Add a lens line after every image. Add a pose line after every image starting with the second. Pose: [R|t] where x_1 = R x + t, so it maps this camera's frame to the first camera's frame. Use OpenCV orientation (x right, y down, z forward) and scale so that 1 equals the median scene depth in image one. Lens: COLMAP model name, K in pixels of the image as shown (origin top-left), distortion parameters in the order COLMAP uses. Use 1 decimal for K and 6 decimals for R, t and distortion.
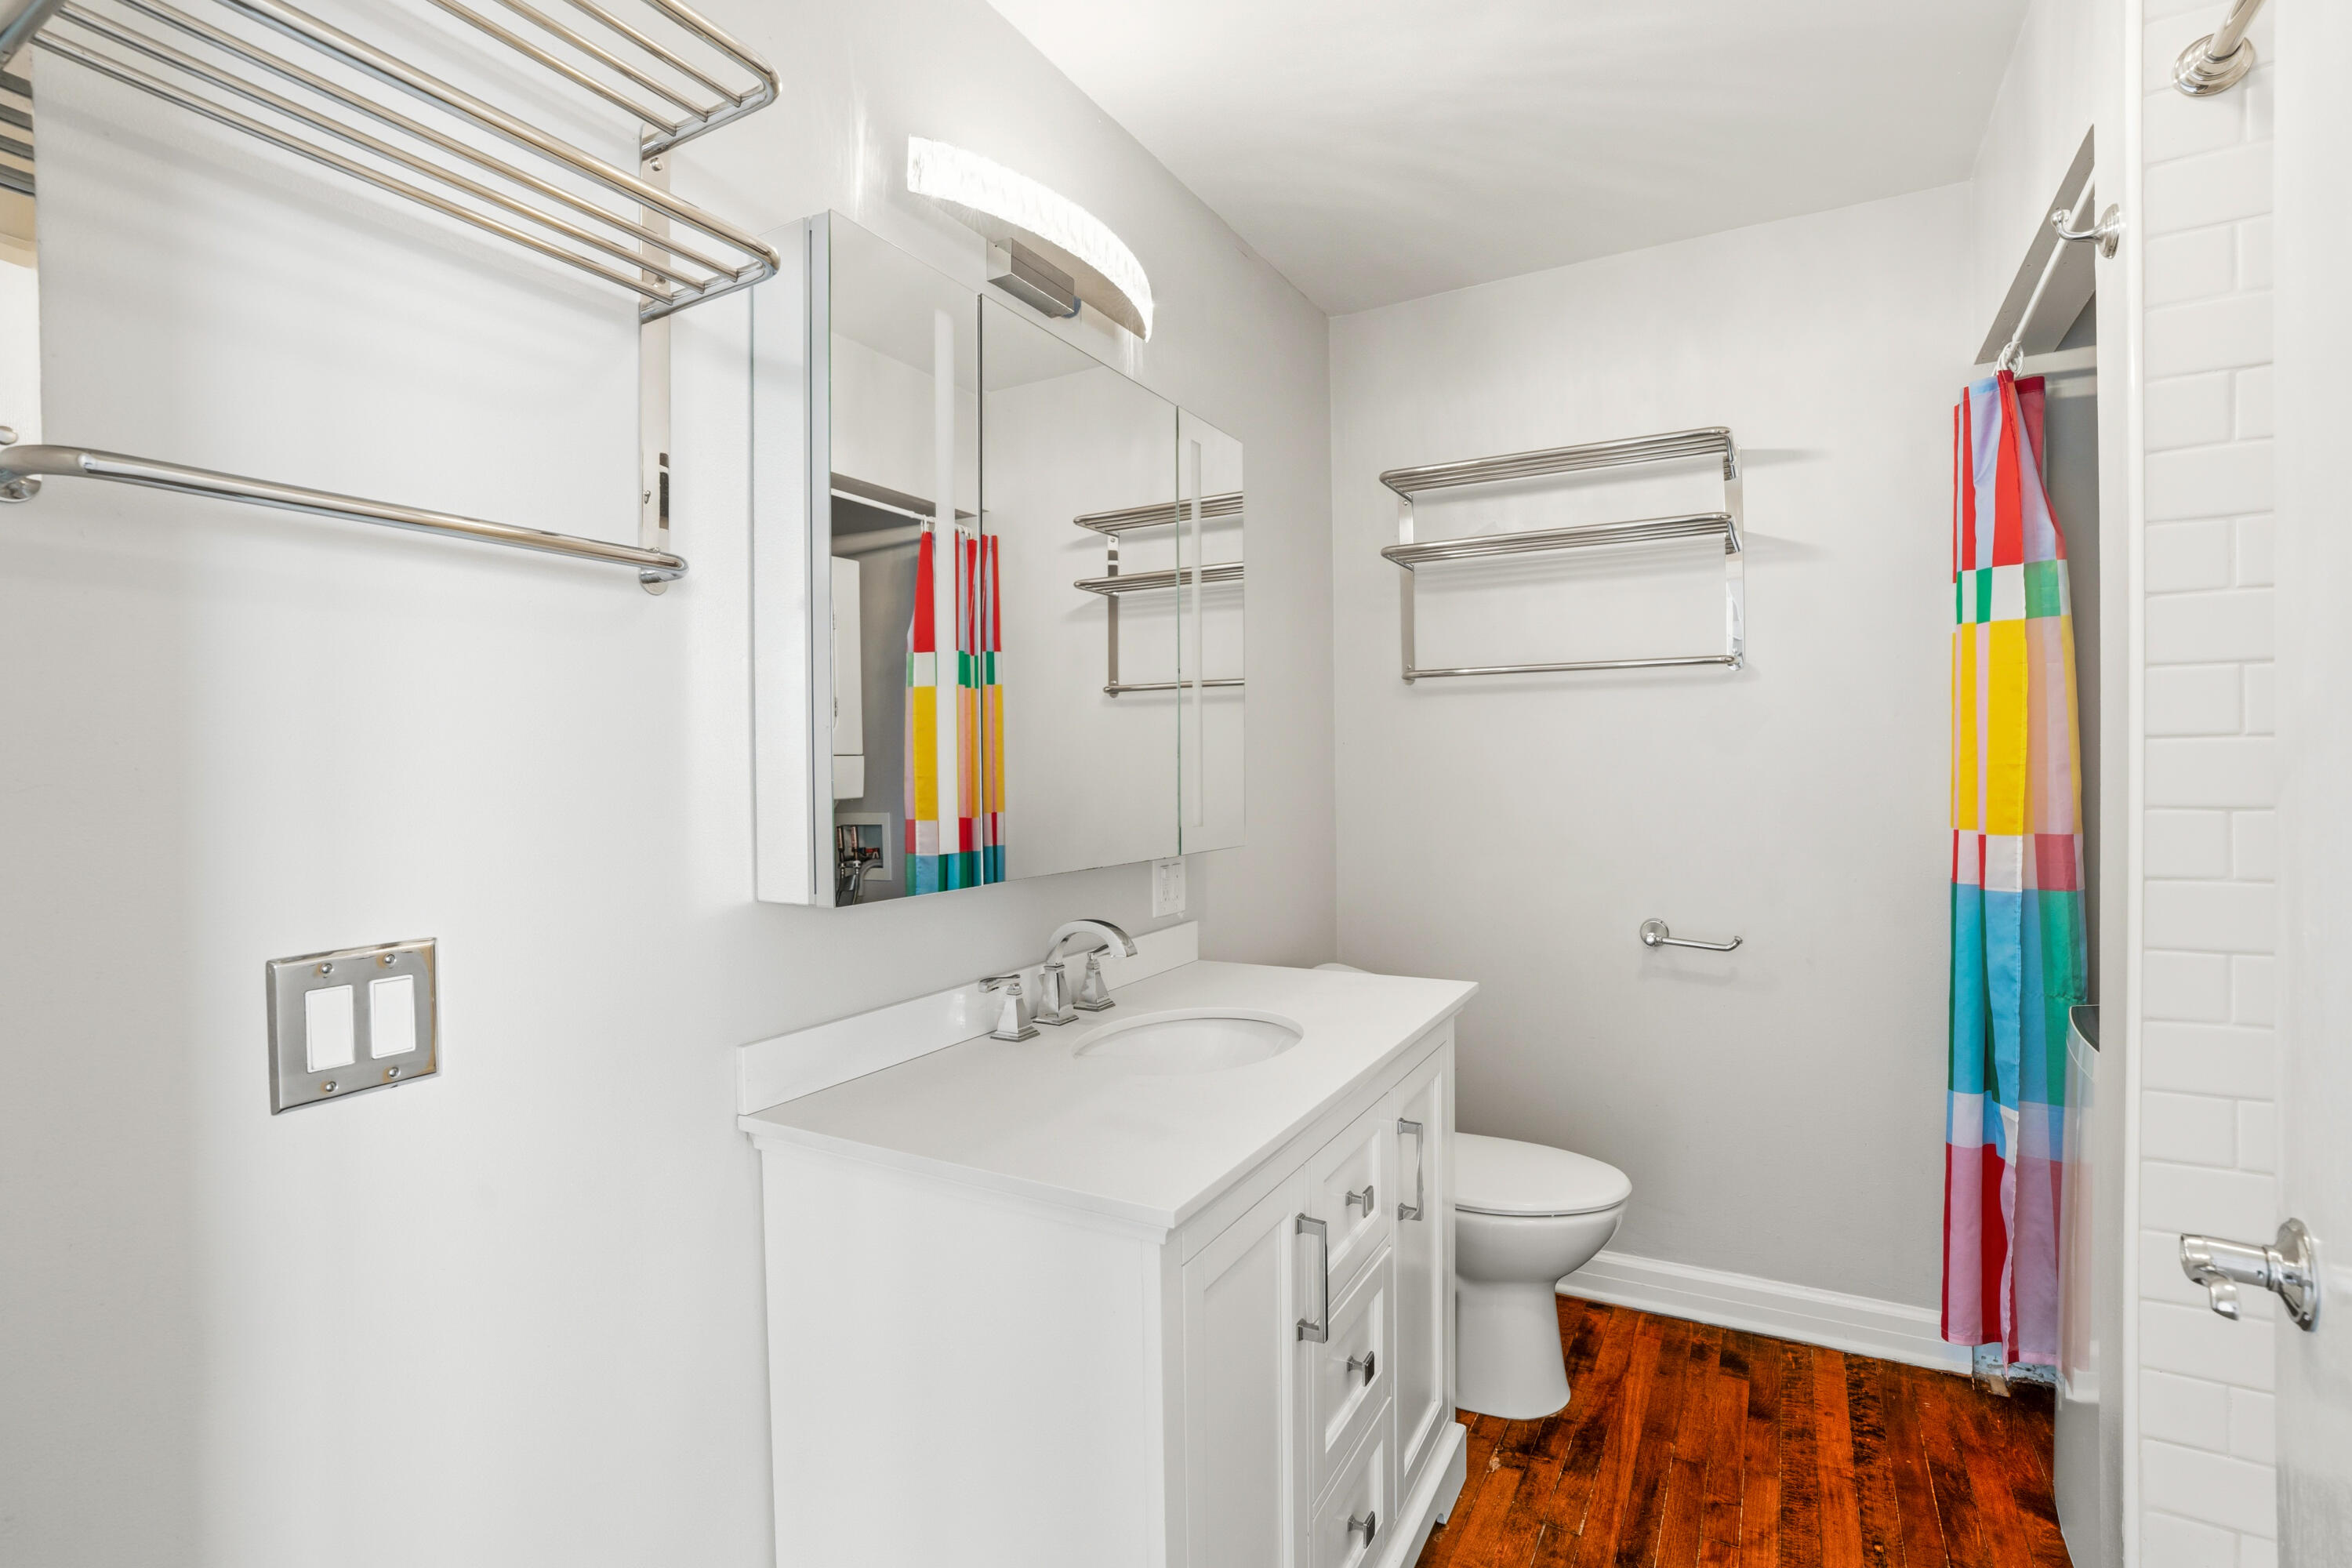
lens RADIAL K [[1086.5, 0, 1169.3], [0, 1086.5, 776.8], [0, 0, 1]] dist [-0.060520, 0.026219]
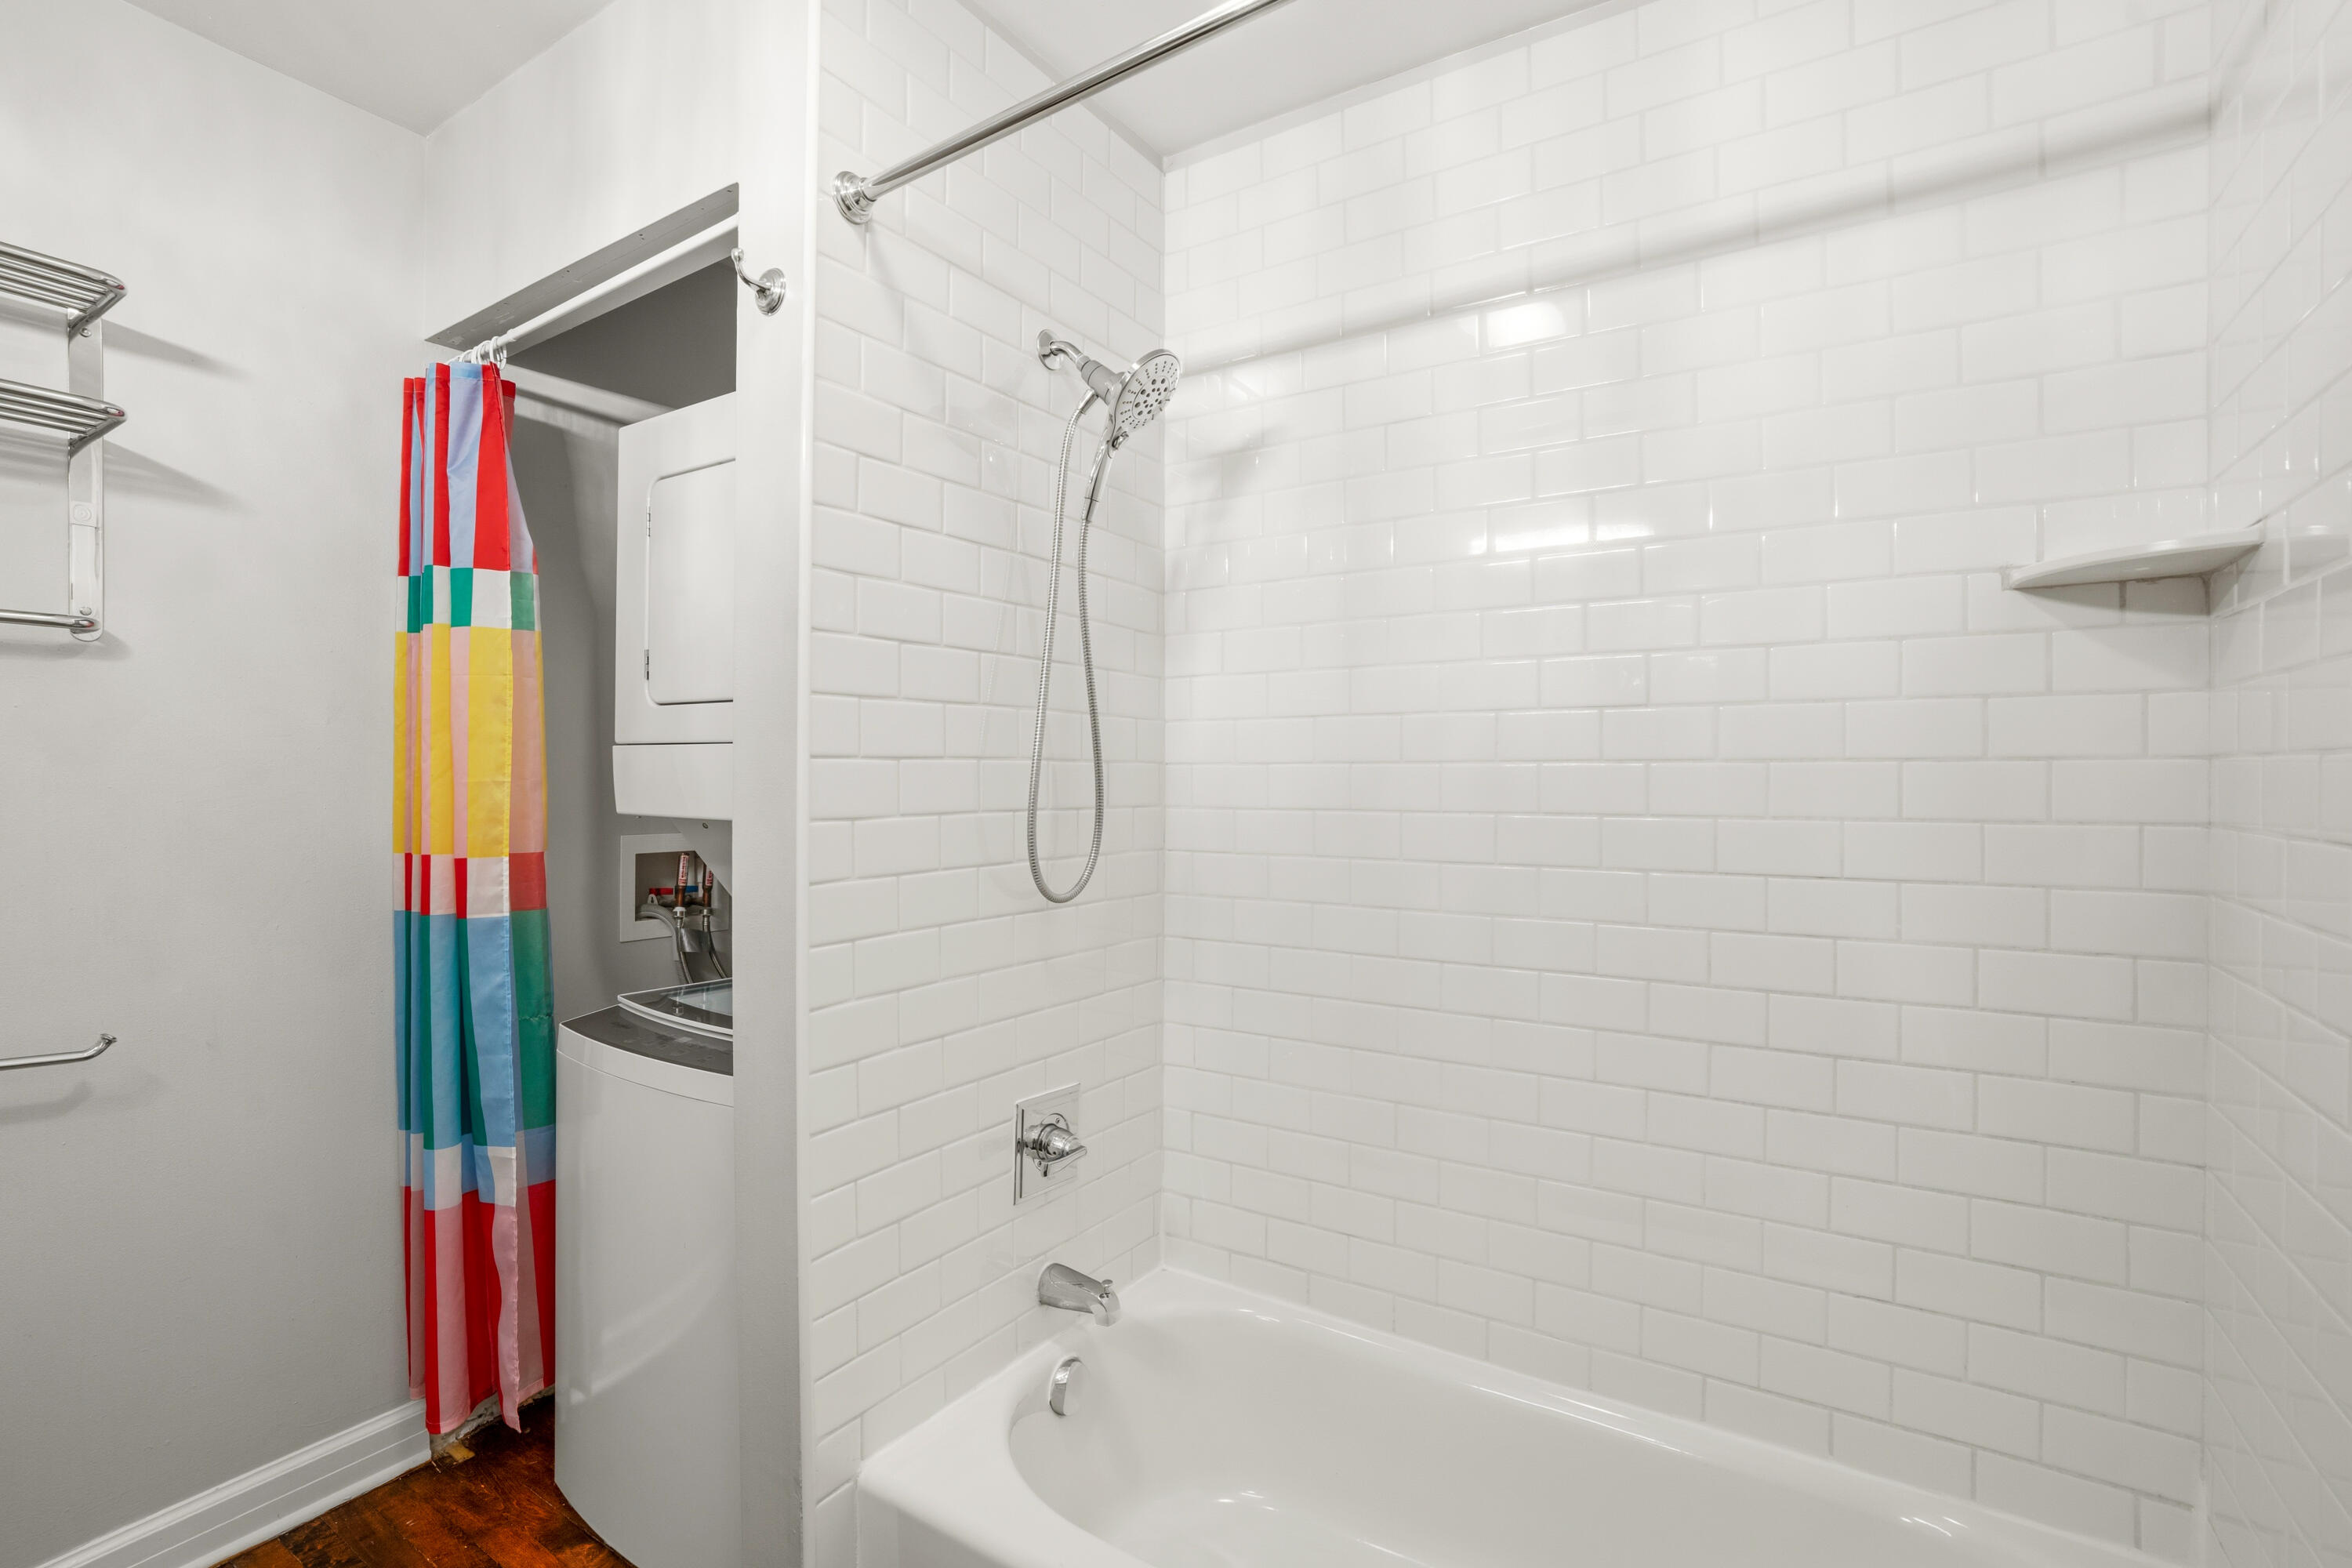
lens RADIAL K [[1086.5, 0, 1169.3], [0, 1086.5, 776.8], [0, 0, 1]] dist [-0.060520, 0.026219]
pose [[0.054062, 0.007403, 0.998510, -0.115854], [0.009213, 0.999926, -0.007913, -0.002693], [-0.998495, 0.009627, 0.053990, 0.342104]]
